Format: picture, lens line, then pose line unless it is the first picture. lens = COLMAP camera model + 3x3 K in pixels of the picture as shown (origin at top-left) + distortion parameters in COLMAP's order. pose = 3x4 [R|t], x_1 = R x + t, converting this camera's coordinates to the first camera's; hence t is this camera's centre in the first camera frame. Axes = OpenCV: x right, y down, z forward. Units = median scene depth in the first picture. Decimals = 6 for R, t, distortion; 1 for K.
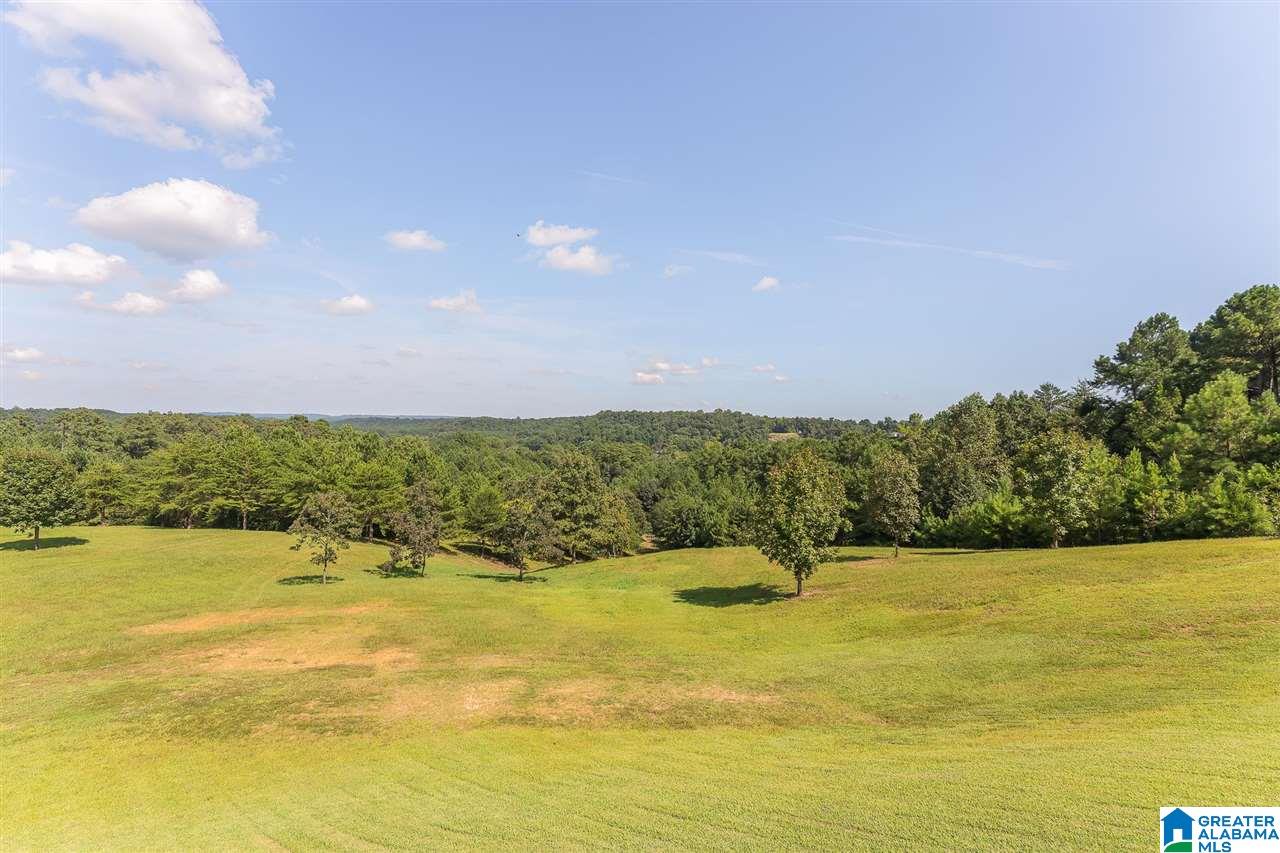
lens RADIAL K [[539.2, 0, 638.9], [0, 539.2, 429.0], [0, 0, 1]] dist [-0.001991, -0.000068]
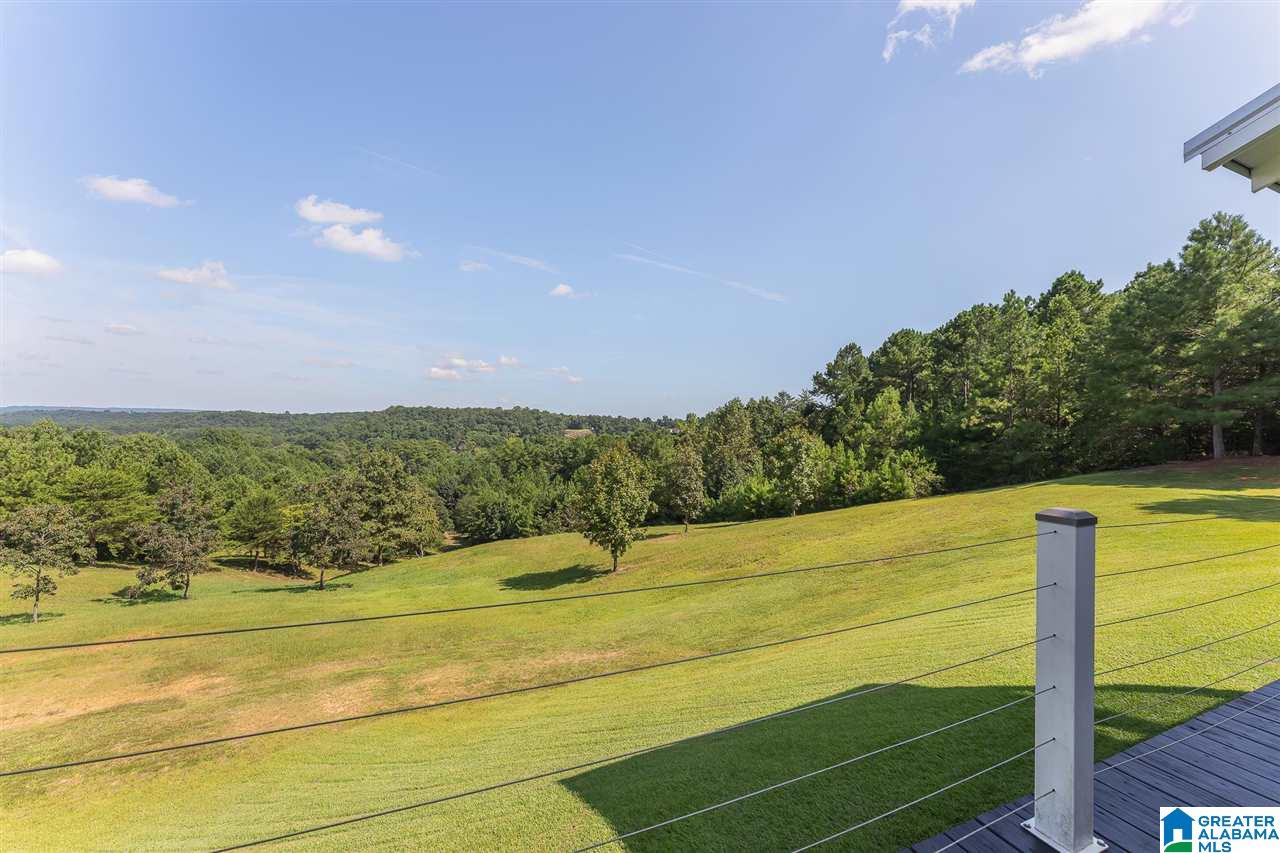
lens RADIAL K [[507.9, 0, 640.2], [0, 507.9, 427.7], [0, 0, 1]] dist [0.000987, -0.000443]
pose [[0.927510, -0.000025, 0.373798, -0.038411], [-0.001436, 0.999992, 0.003629, -0.001430], [-0.373796, -0.003903, 0.927503, -0.018312]]
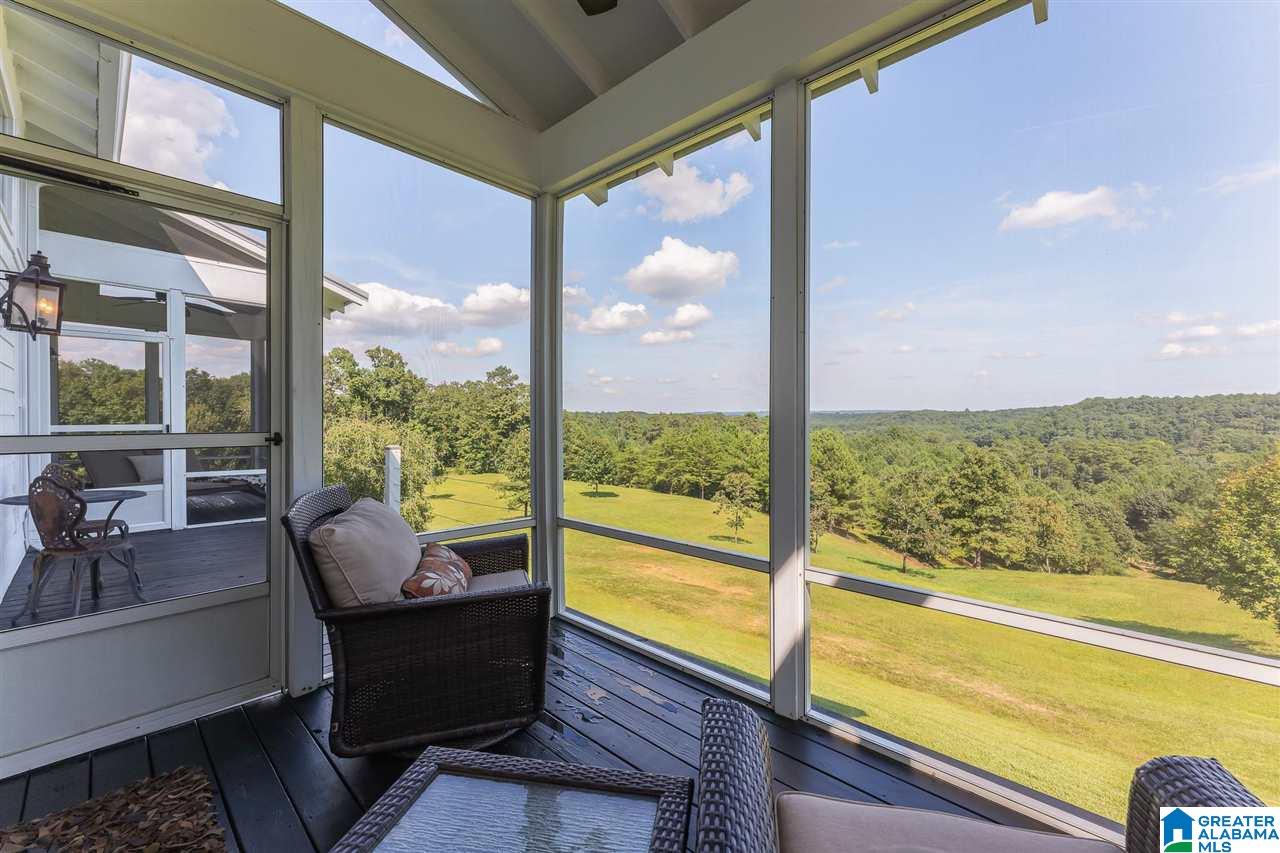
lens RADIAL K [[507.9, 0, 634.3], [0, 507.9, 418.1], [0, 0, 1]] dist [0.000987, -0.000443]
pose [[0.703956, -0.014594, -0.710093, 0.112072], [0.007307, 0.999885, -0.013306, 0.000716], [0.710206, 0.004178, 0.703982, -0.036022]]
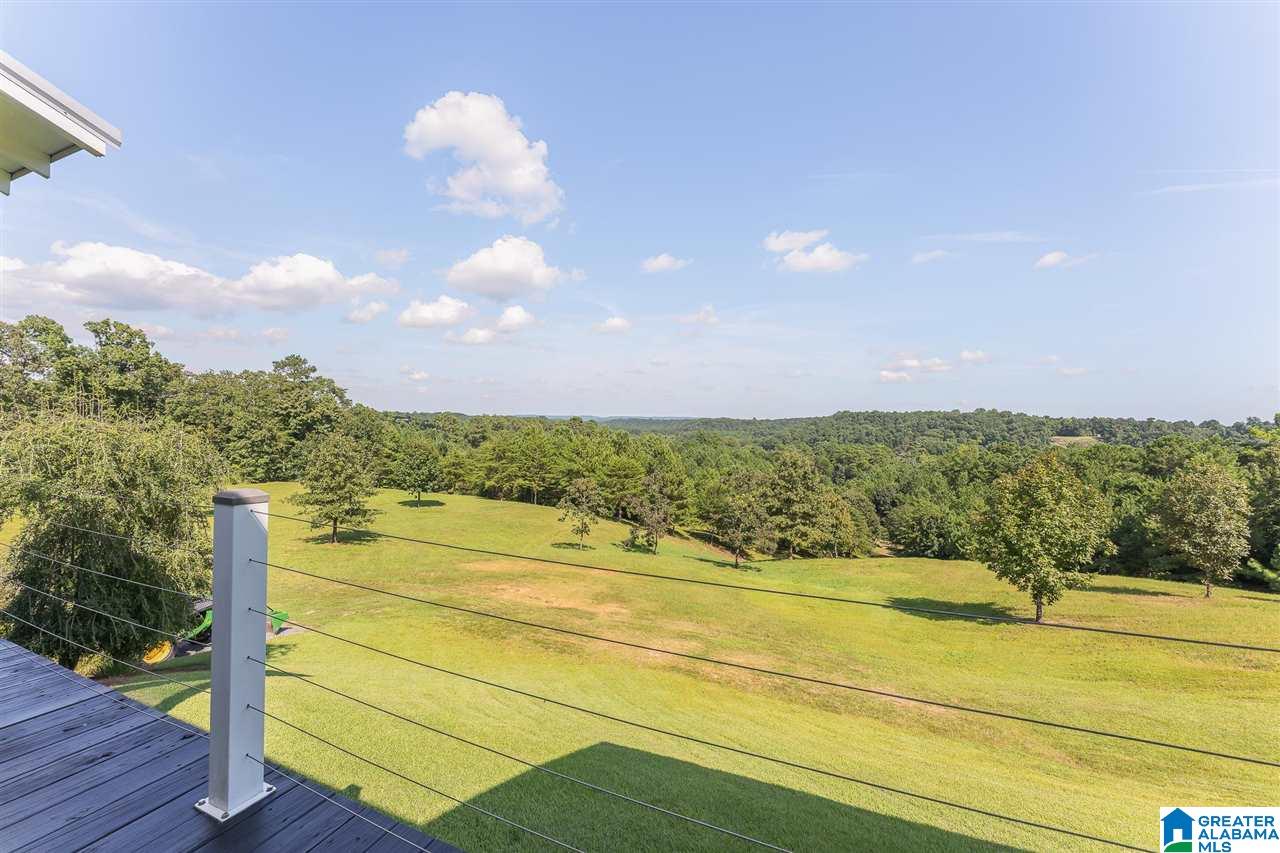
lens RADIAL K [[507.9, 0, 633.5], [0, 507.9, 429.7], [0, 0, 1]] dist [0.000987, -0.000443]
pose [[0.900255, 0.008573, -0.435279, 0.040306], [-0.008019, 0.999963, 0.003109, 0.000058], [0.435290, 0.000692, 0.900290, -0.016980]]
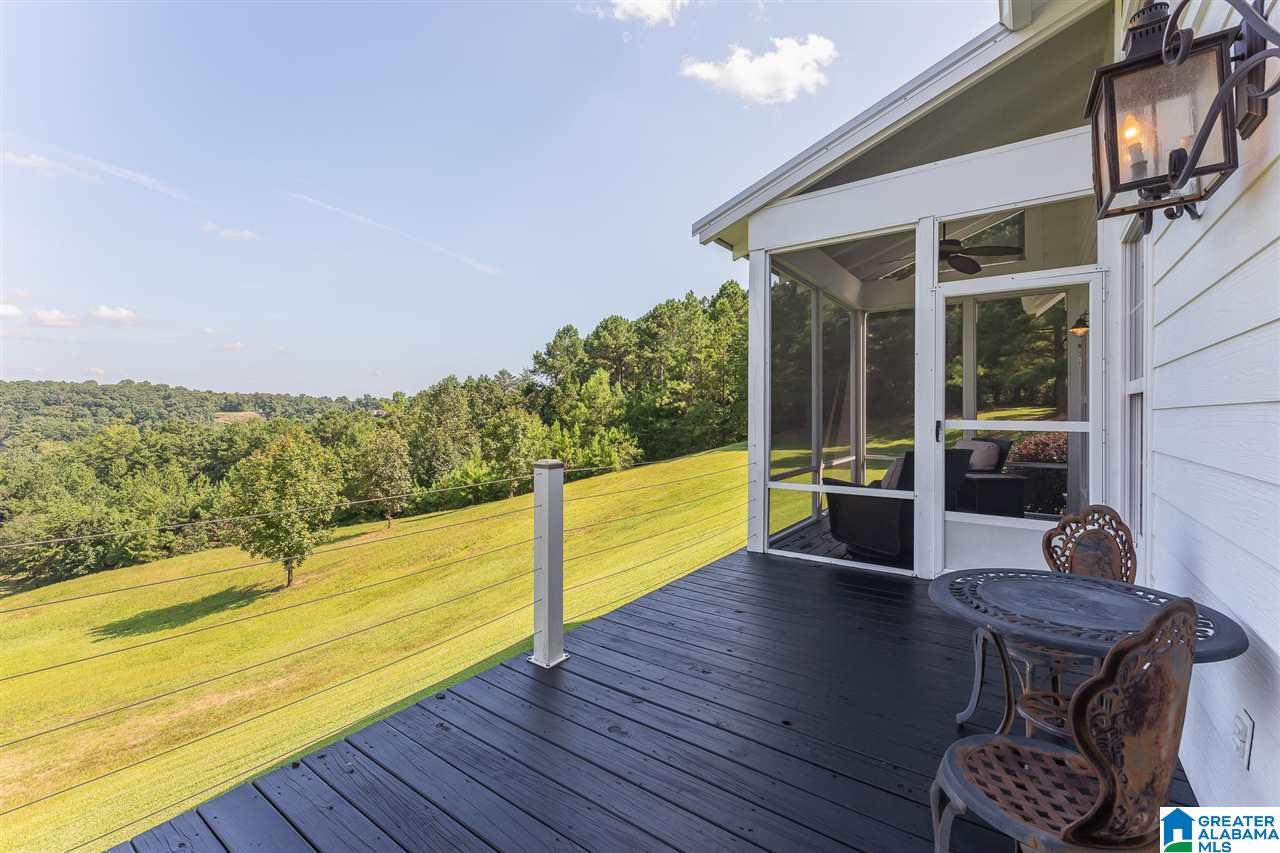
lens RADIAL K [[533.3, 0, 653.7], [0, 533.3, 407.8], [0, 0, 1]] dist [-0.001758, -0.000253]
pose [[0.601256, -0.007259, 0.799024, -0.039136], [0.005051, 0.999973, 0.005284, -0.001819], [-0.799041, 0.000859, 0.601276, -0.041856]]
